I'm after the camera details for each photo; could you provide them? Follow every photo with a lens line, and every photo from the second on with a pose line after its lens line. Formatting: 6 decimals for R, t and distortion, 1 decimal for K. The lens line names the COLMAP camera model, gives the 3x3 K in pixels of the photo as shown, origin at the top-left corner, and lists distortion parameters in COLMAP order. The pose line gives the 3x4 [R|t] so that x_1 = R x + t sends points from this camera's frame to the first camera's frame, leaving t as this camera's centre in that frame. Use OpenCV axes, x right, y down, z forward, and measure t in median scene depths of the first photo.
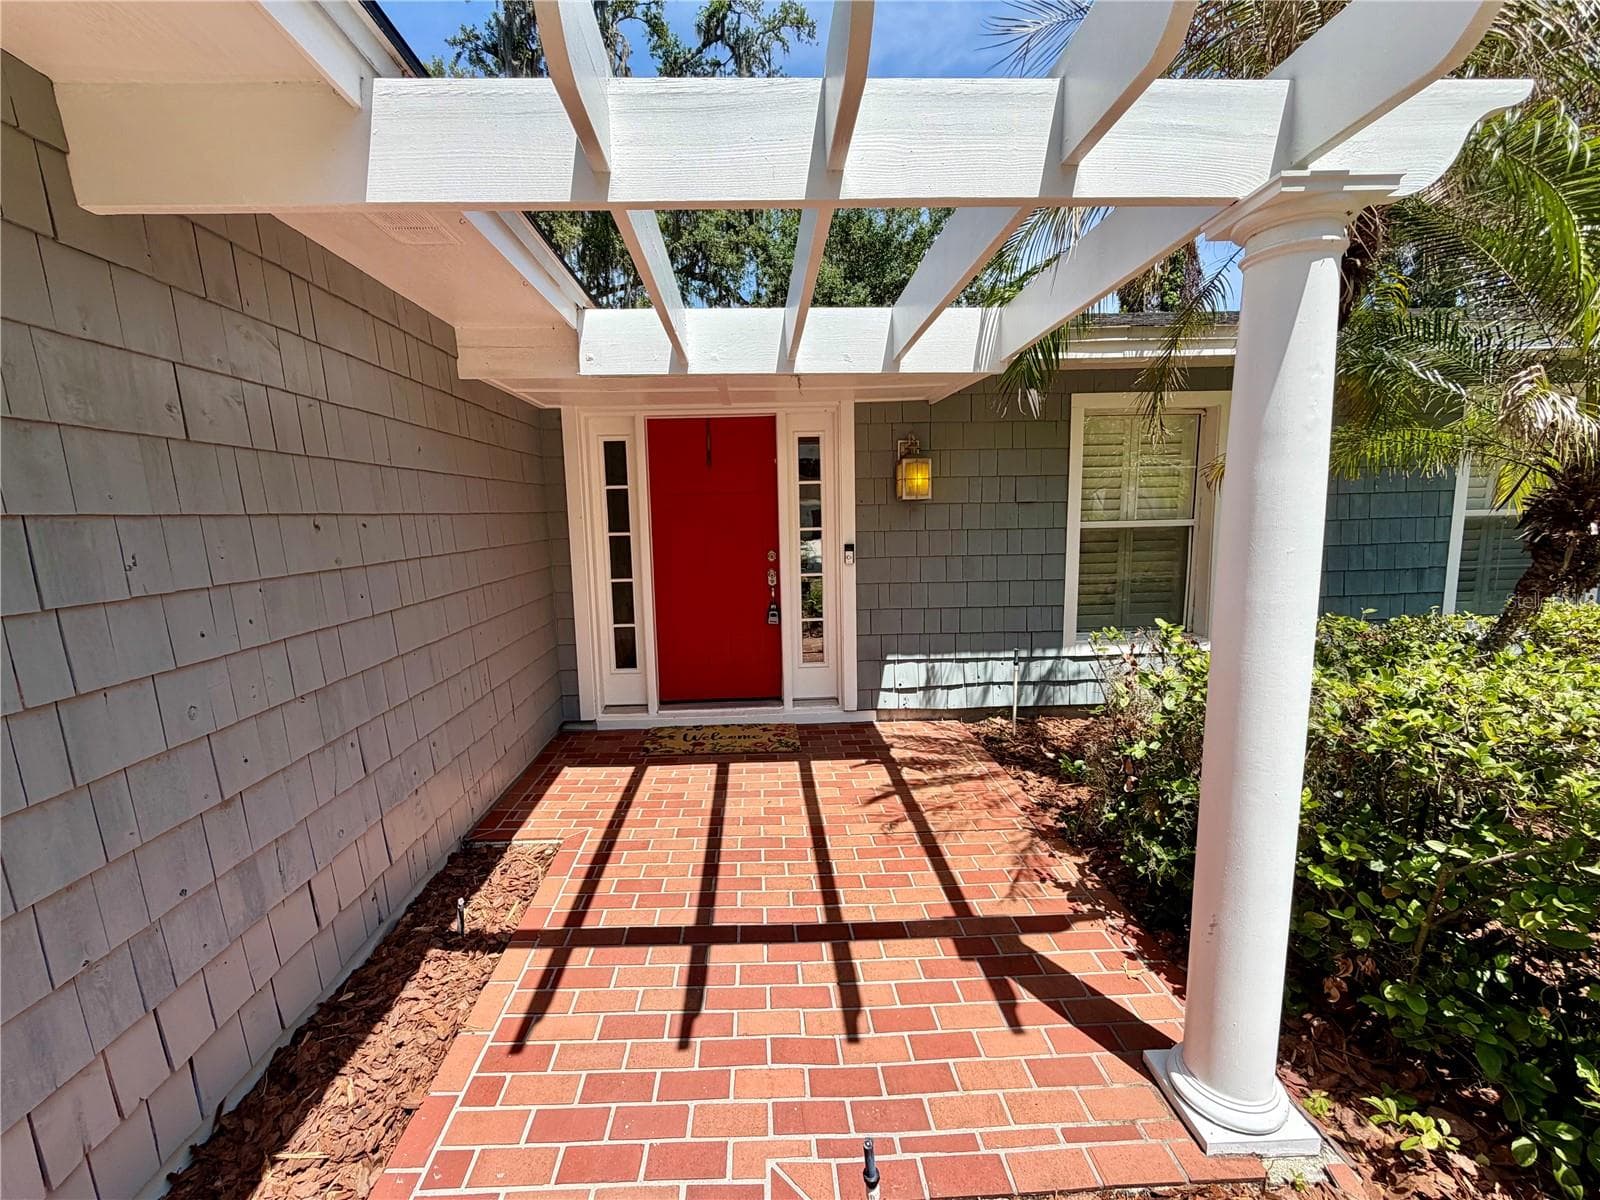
lens RADIAL K [[660.7, 0, 775.2], [0, 660.7, 602.4], [0, 0, 1]] dist [-0.000579, -0.000366]
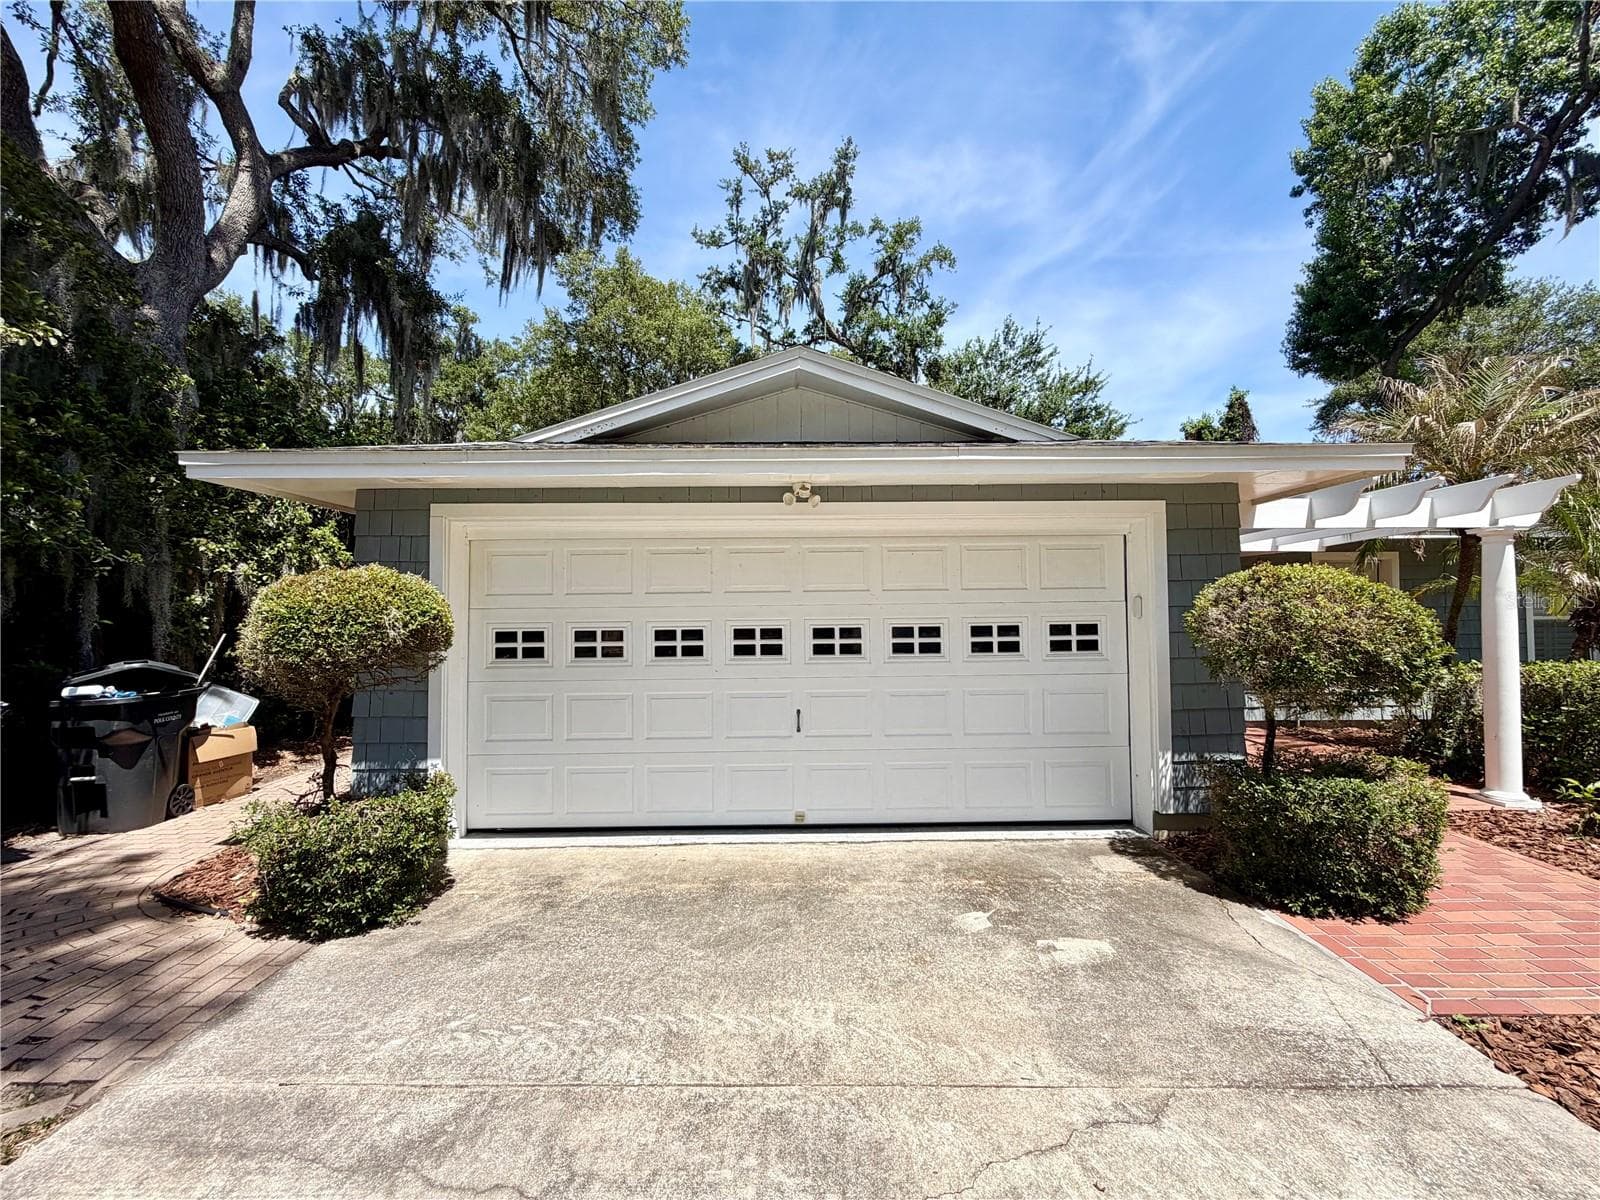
lens RADIAL K [[635.2, 0, 800.5], [0, 635.2, 593.0], [0, 0, 1]] dist [-0.001047, 0.002298]
pose [[0.999552, 0.016409, -0.025043, -1.020718], [-0.020419, 0.985342, -0.169366, 0.146856], [0.021897, 0.169802, 0.985235, -0.862802]]
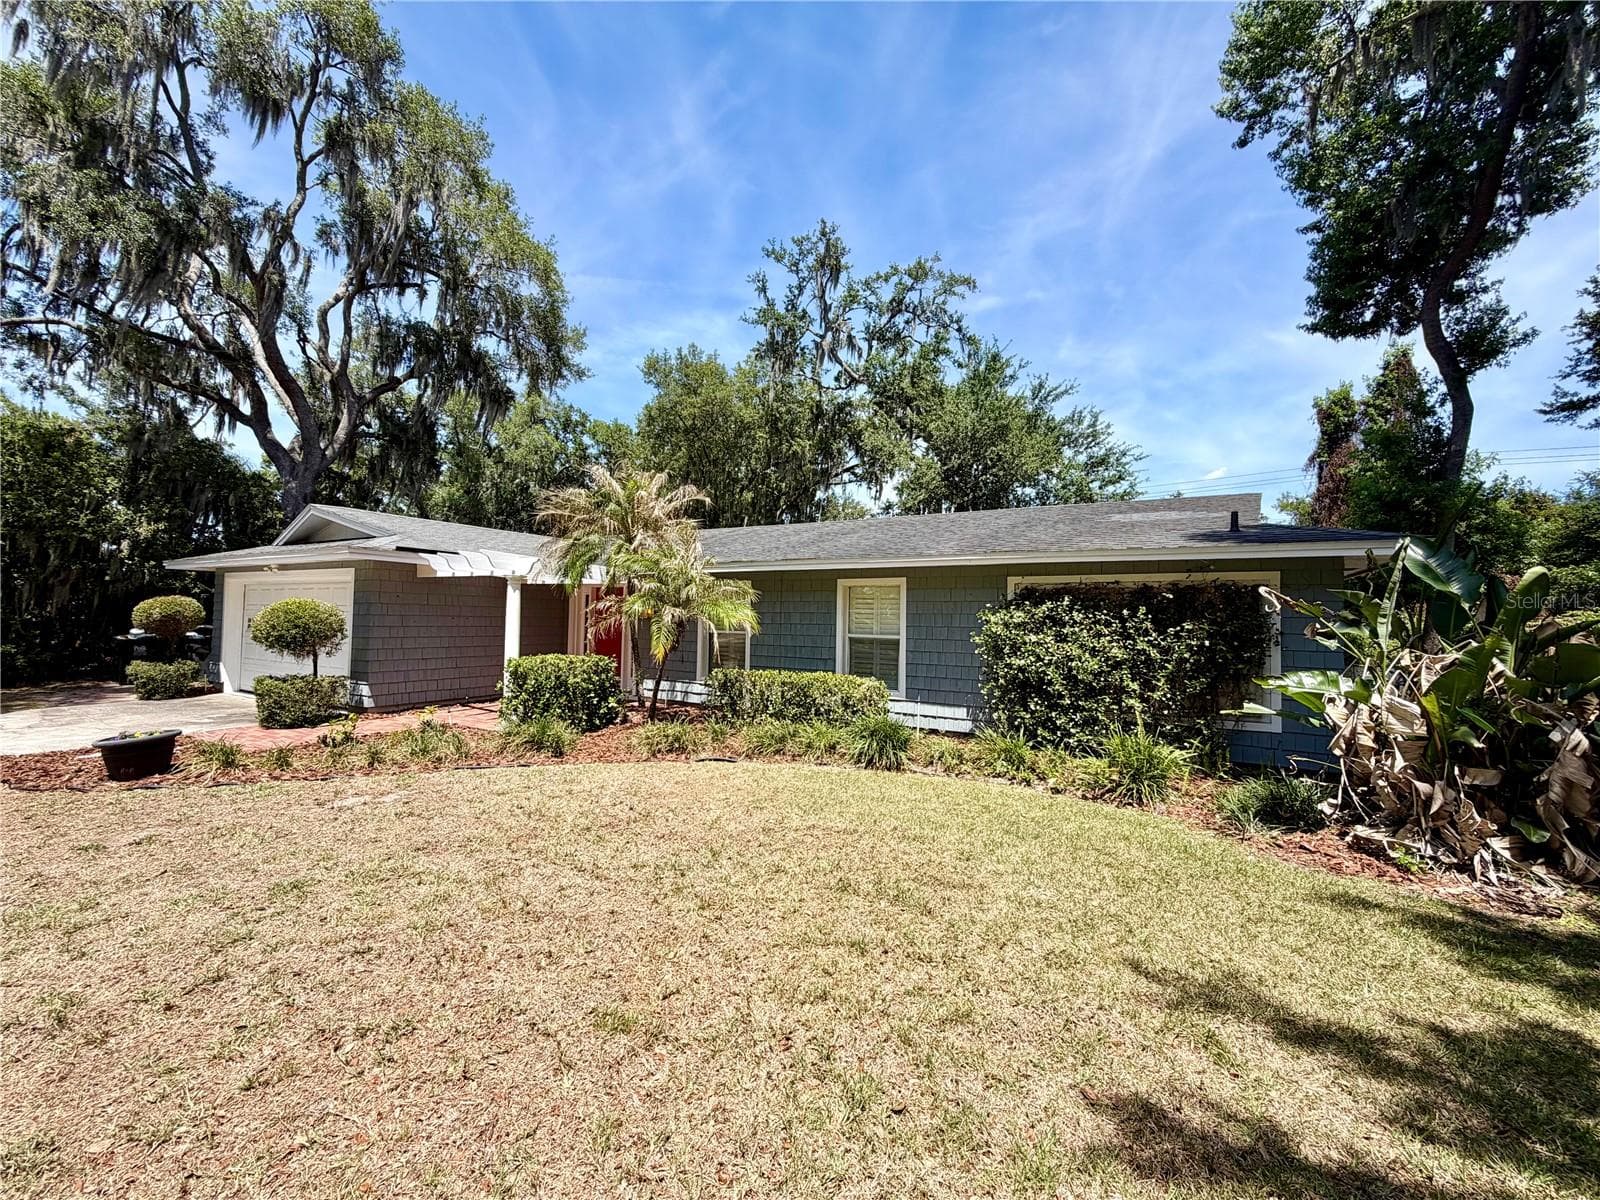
lens RADIAL K [[633.0, 0, 790.7], [0, 633.0, 597.3], [0, 0, 1]] dist [-0.000149, 0.000175]
pose [[0.843998, 0.023681, -0.535823, 2.194636], [-0.115929, 0.983464, -0.139140, 0.057567], [0.523668, 0.179551, 0.832787, -0.944376]]
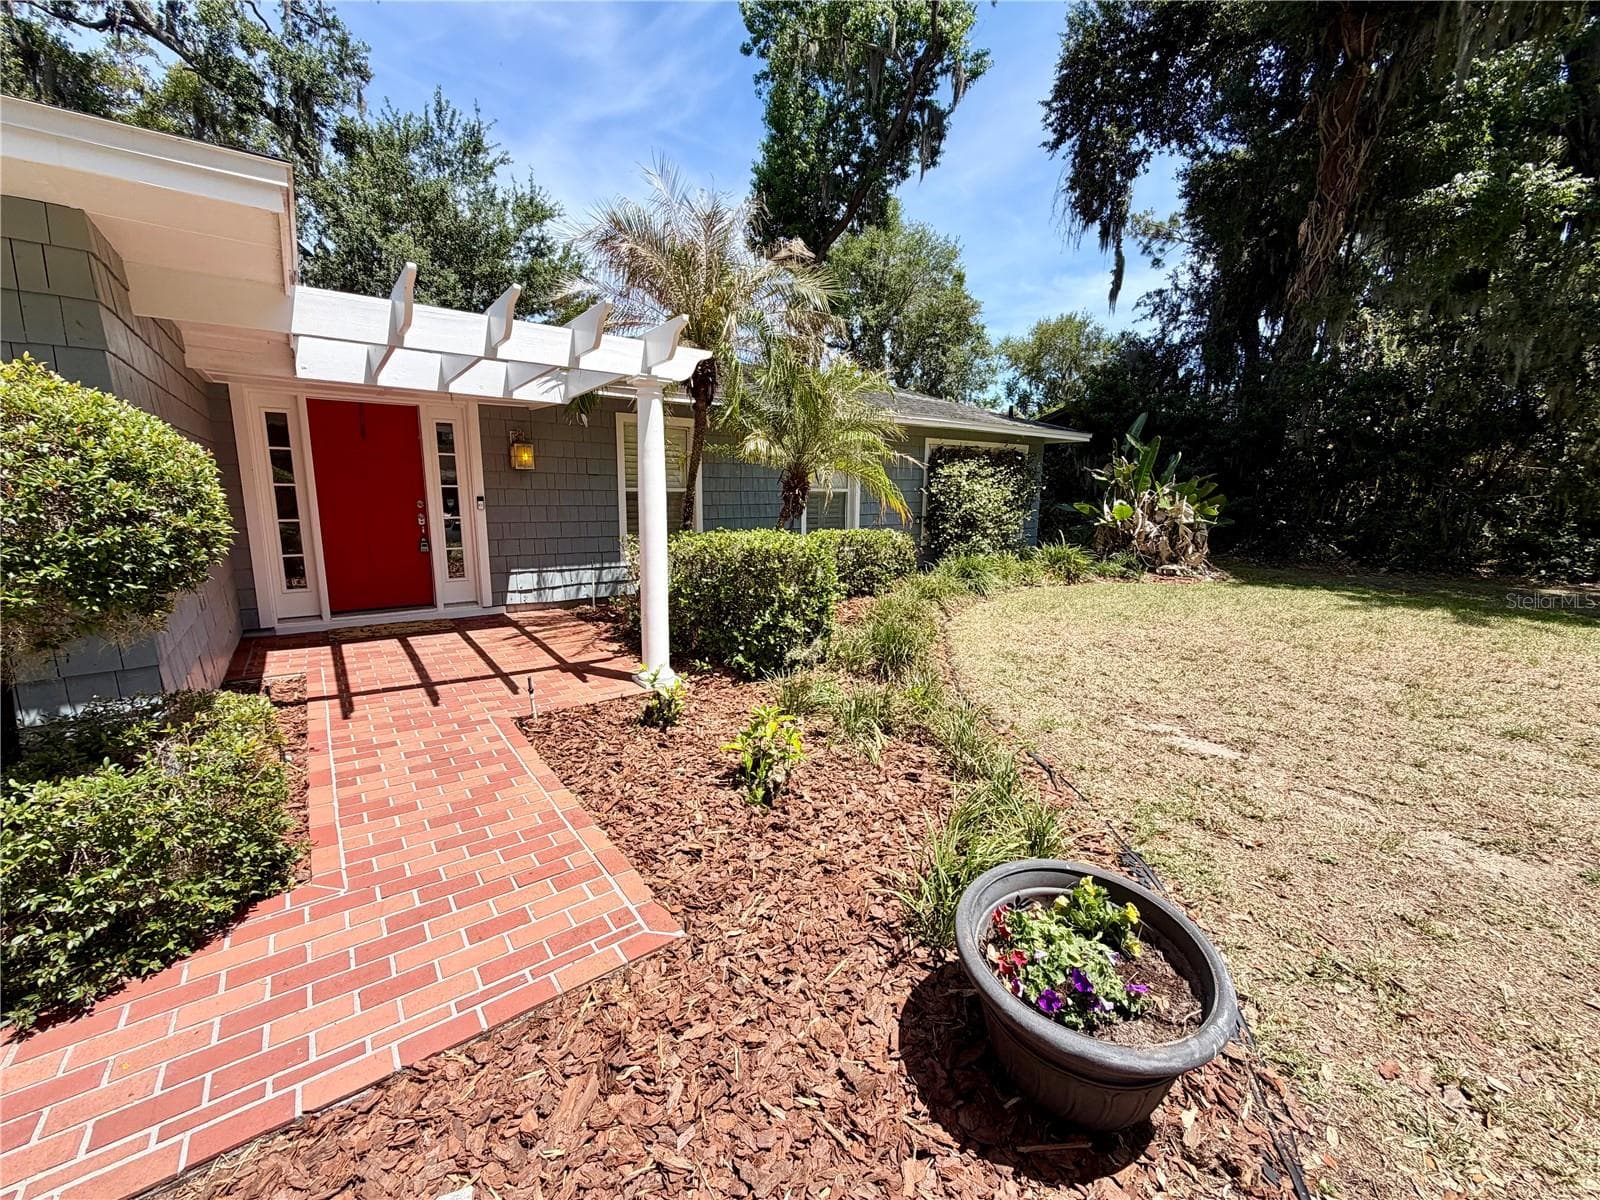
lens RADIAL K [[636.9, 0, 791.0], [0, 636.9, 598.2], [0, 0, 1]] dist [0.001396, 0.000312]
pose [[0.818000, -0.064016, 0.571645, -0.165943], [0.047029, 0.997904, 0.044453, 0.121217], [-0.573293, -0.009479, 0.819296, -0.659489]]
